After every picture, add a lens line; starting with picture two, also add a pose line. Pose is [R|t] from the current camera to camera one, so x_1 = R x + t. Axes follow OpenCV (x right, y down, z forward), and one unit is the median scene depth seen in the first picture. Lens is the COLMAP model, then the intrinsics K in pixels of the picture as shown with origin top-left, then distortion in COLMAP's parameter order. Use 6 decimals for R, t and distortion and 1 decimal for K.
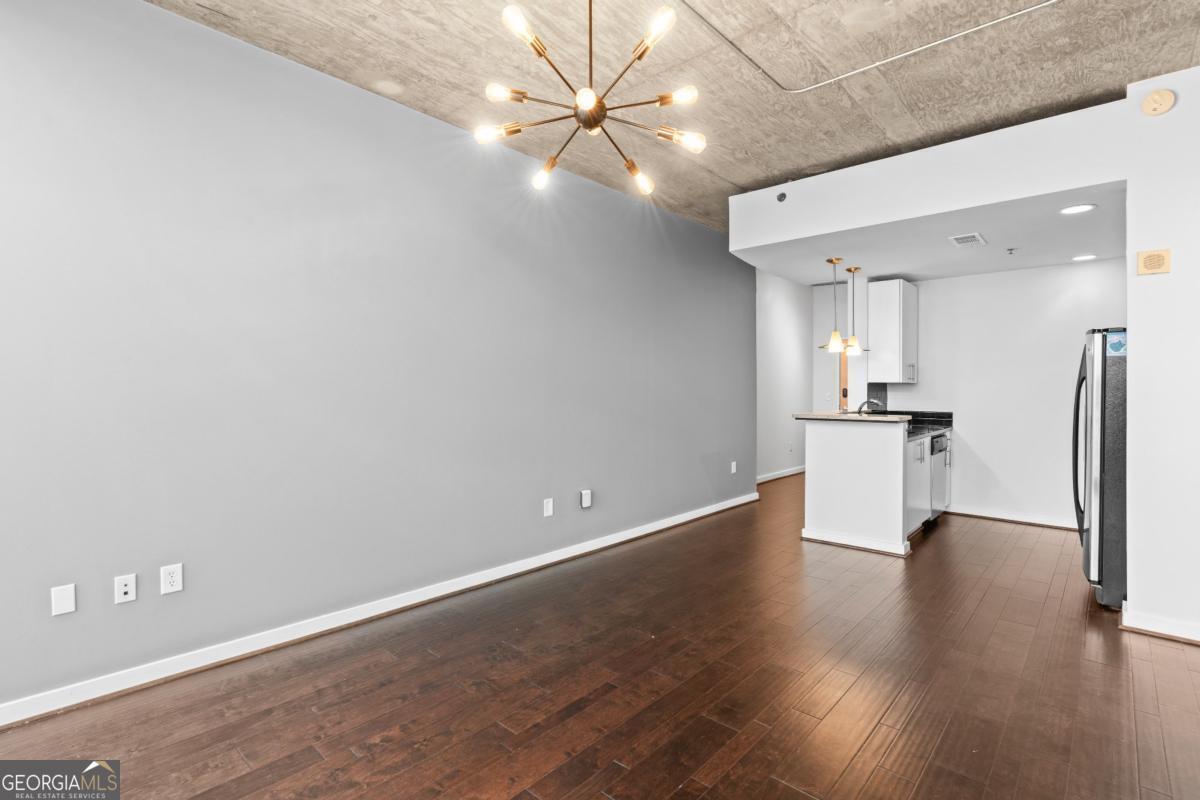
lens RADIAL K [[567.1, 0, 595.6], [0, 567.1, 394.3], [0, 0, 1]] dist [-0.007292, -0.000192]
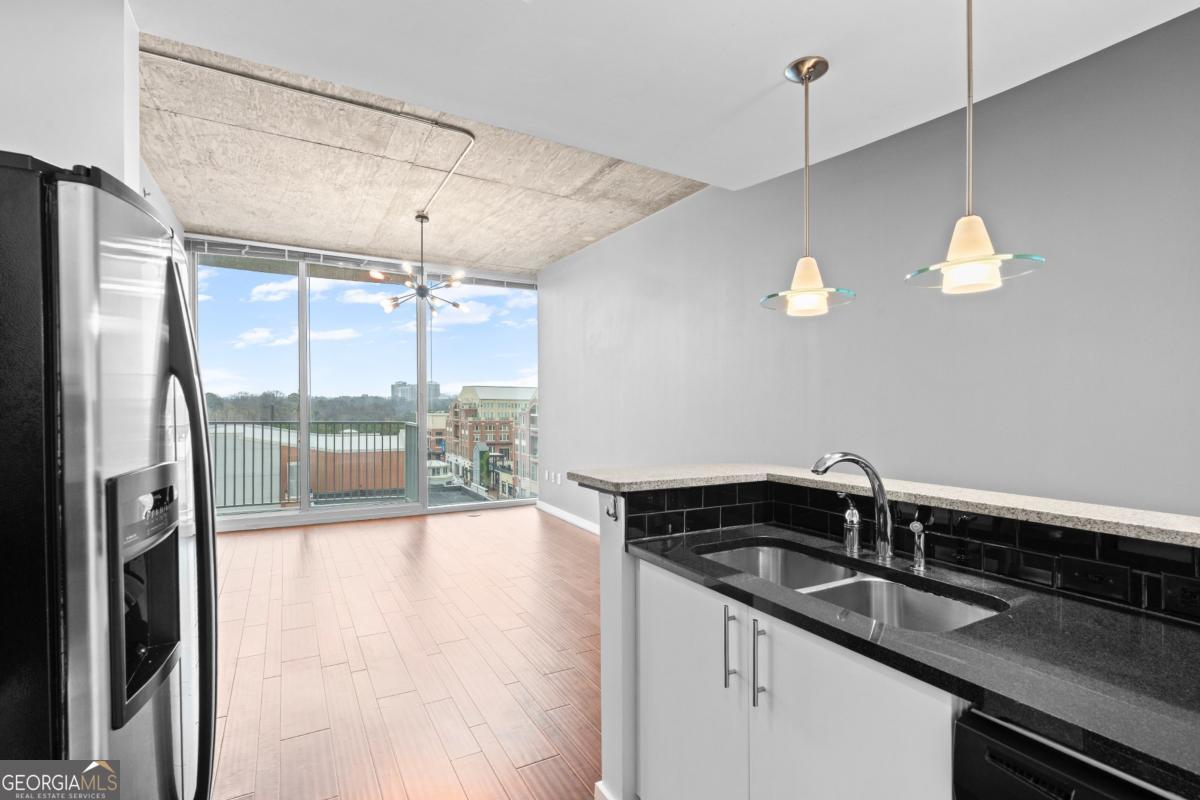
lens RADIAL K [[556.1, 0, 597.6], [0, 556.1, 405.7], [0, 0, 1]] dist [-0.002474, 0.000512]
pose [[-0.314812, -0.003874, -0.949146, 0.911402], [-0.019644, 0.999804, 0.002434, -0.011651], [0.948951, 0.019412, -0.314826, 1.116244]]
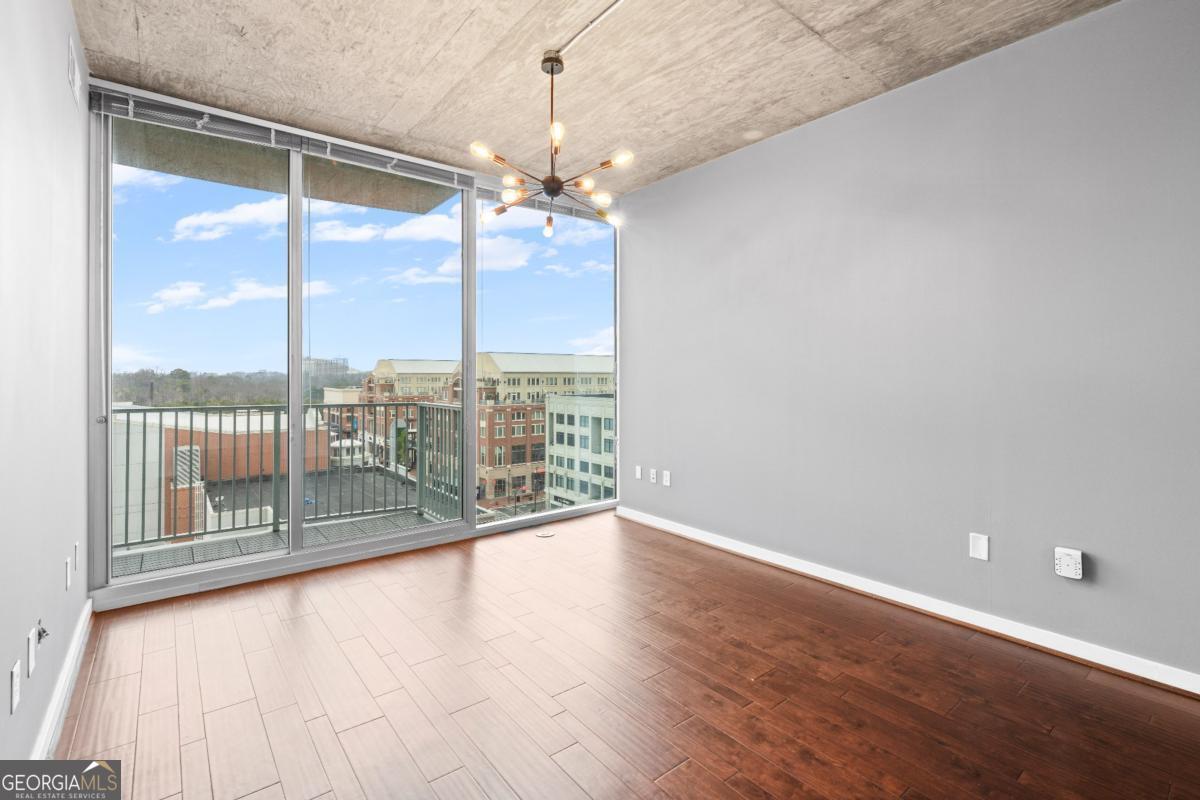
lens RADIAL K [[551.7, 0, 607.0], [0, 551.7, 375.3], [0, 0, 1]] dist [-0.001696, 0.000265]
pose [[-0.154451, -0.005920, -0.987983, 0.617174], [-0.007487, 0.999960, -0.004822, -0.003468], [0.987972, 0.006652, -0.154489, 0.611430]]
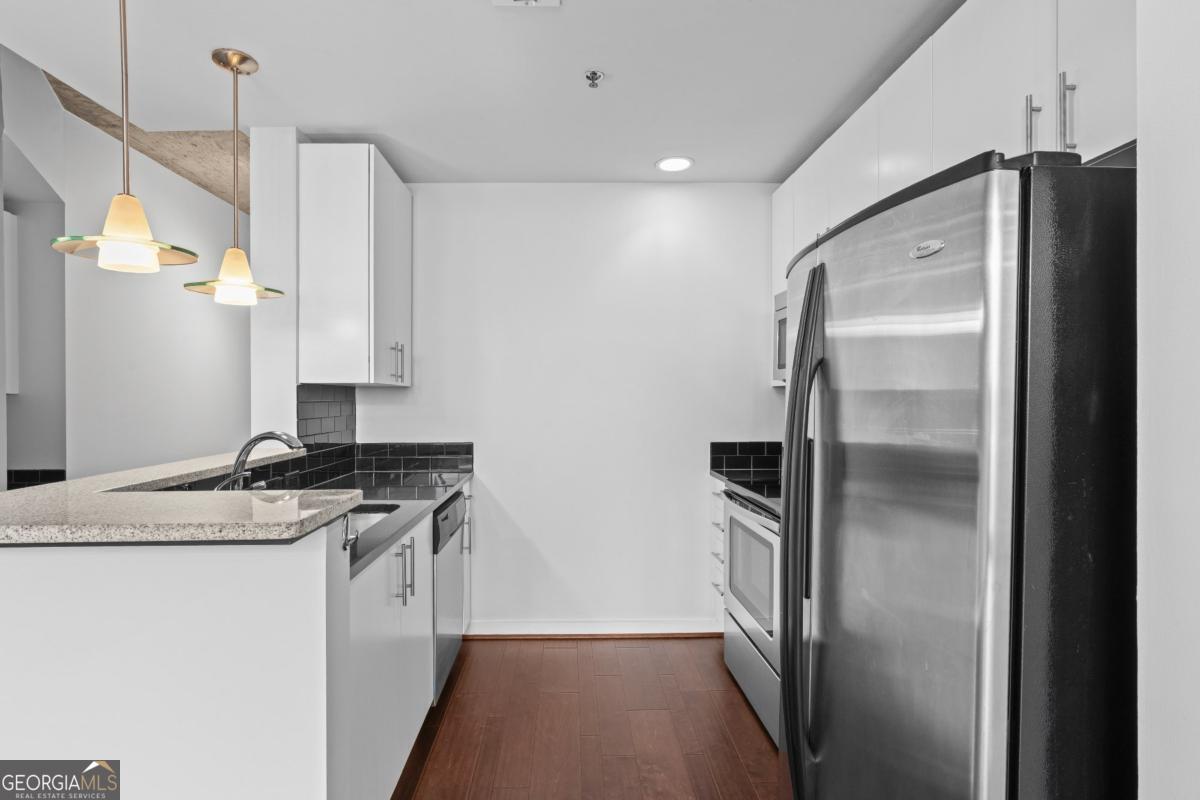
lens RADIAL K [[569.1, 0, 554.4], [0, 569.1, 412.6], [0, 0, 1]] dist [-0.000463, 0.000352]
pose [[0.733564, -0.019254, 0.679348, 0.428208], [0.014060, 0.999815, 0.013155, -0.002809], [-0.679475, -0.000098, 0.733699, 0.726378]]
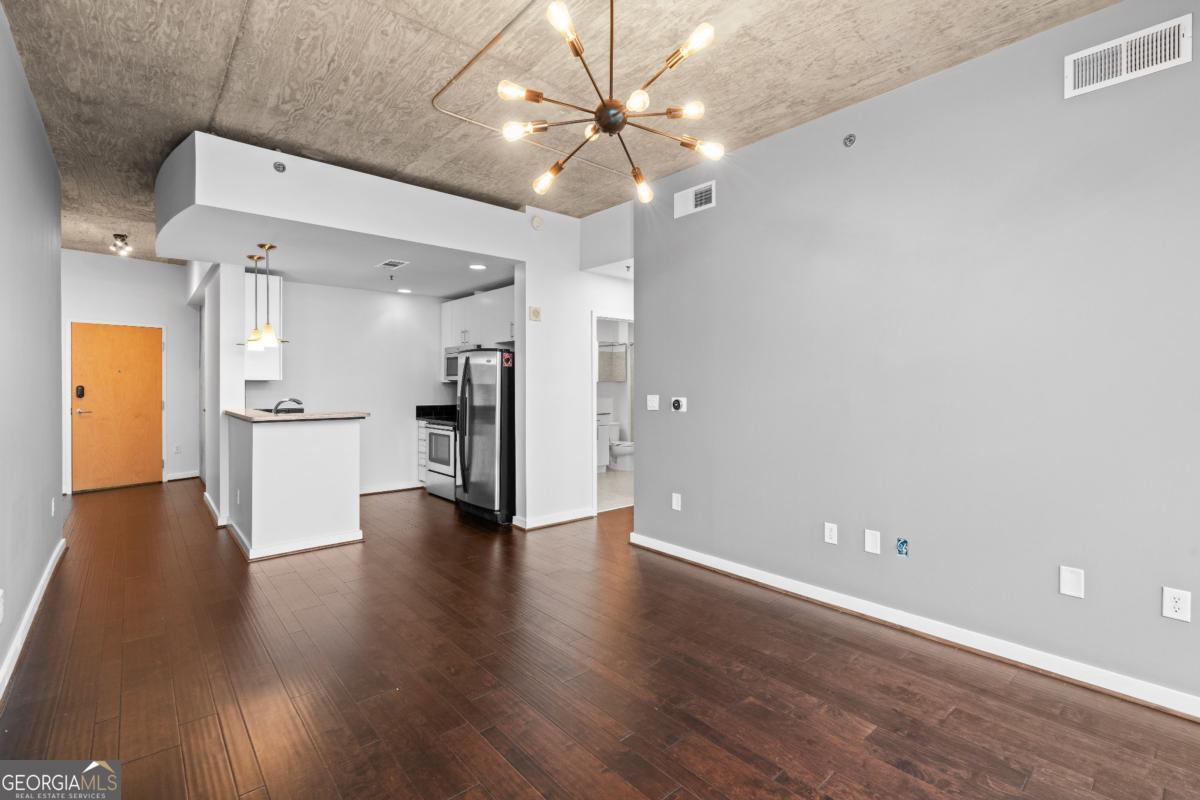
lens RADIAL K [[544.2, 0, 598.7], [0, 544.2, 387.2], [0, 0, 1]] dist [0.021530, 0.000176]
pose [[0.120320, -0.007363, 0.992708, -0.448071], [0.010371, 0.999927, 0.006160, -0.009995], [-0.992681, 0.009554, 0.120388, 0.408477]]
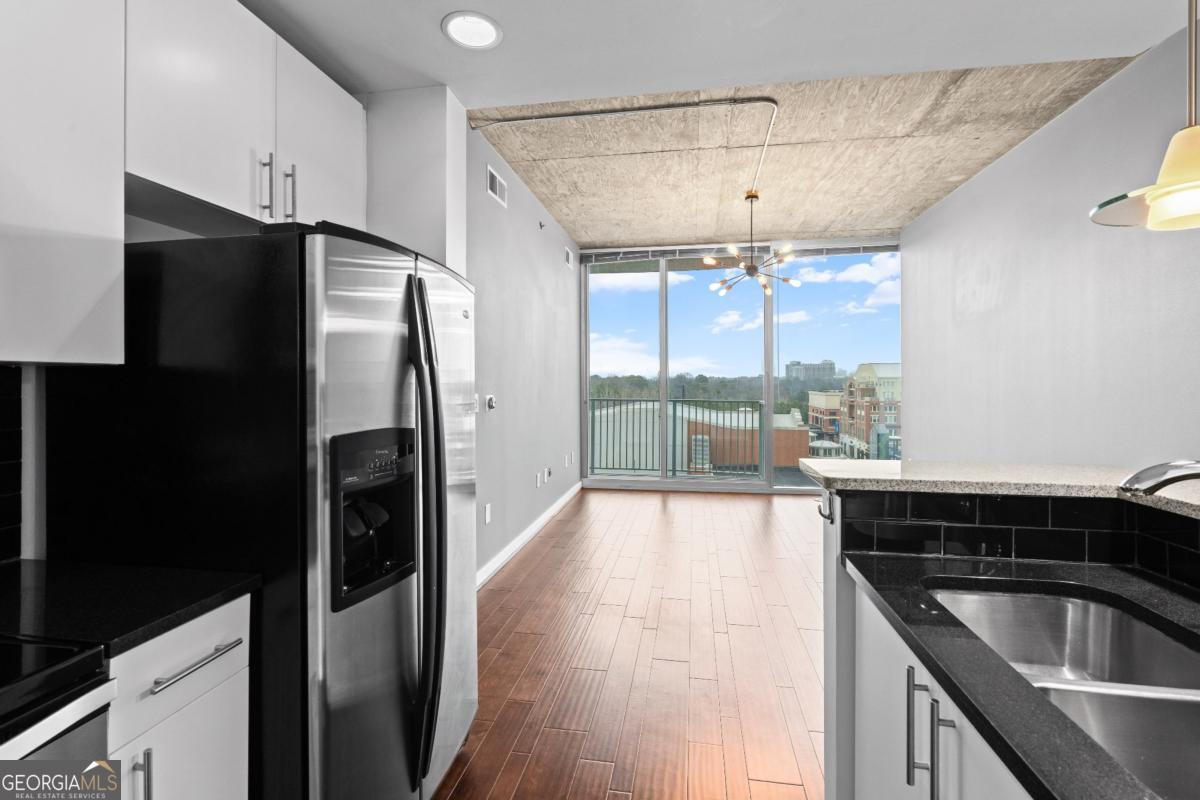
lens RADIAL K [[549.4, 0, 603.5], [0, 549.4, 382.2], [0, 0, 1]] dist [-0.001938, 0.000421]
pose [[-0.839208, -0.002611, -0.543804, 0.821196], [-0.007564, 0.999948, 0.006872, -0.011808], [0.543757, 0.009880, -0.839184, 1.192393]]
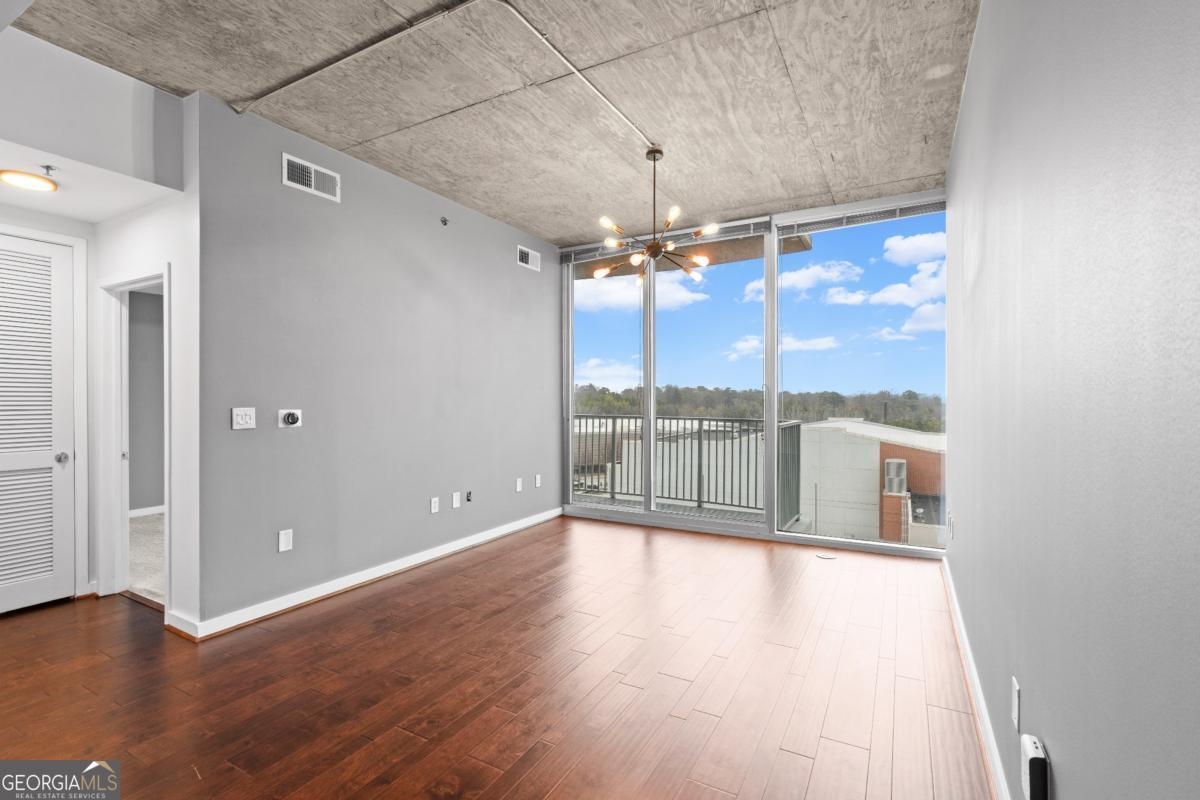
lens RADIAL K [[547.0, 0, 600.0], [0, 547.0, 400.0], [0, 0, 1]] dist [-0.003617, -0.000129]
pose [[-0.974233, -0.005647, -0.225475, 0.257189], [-0.008742, 0.999881, 0.012728, -0.011237], [0.225376, 0.014371, -0.974166, 1.223675]]
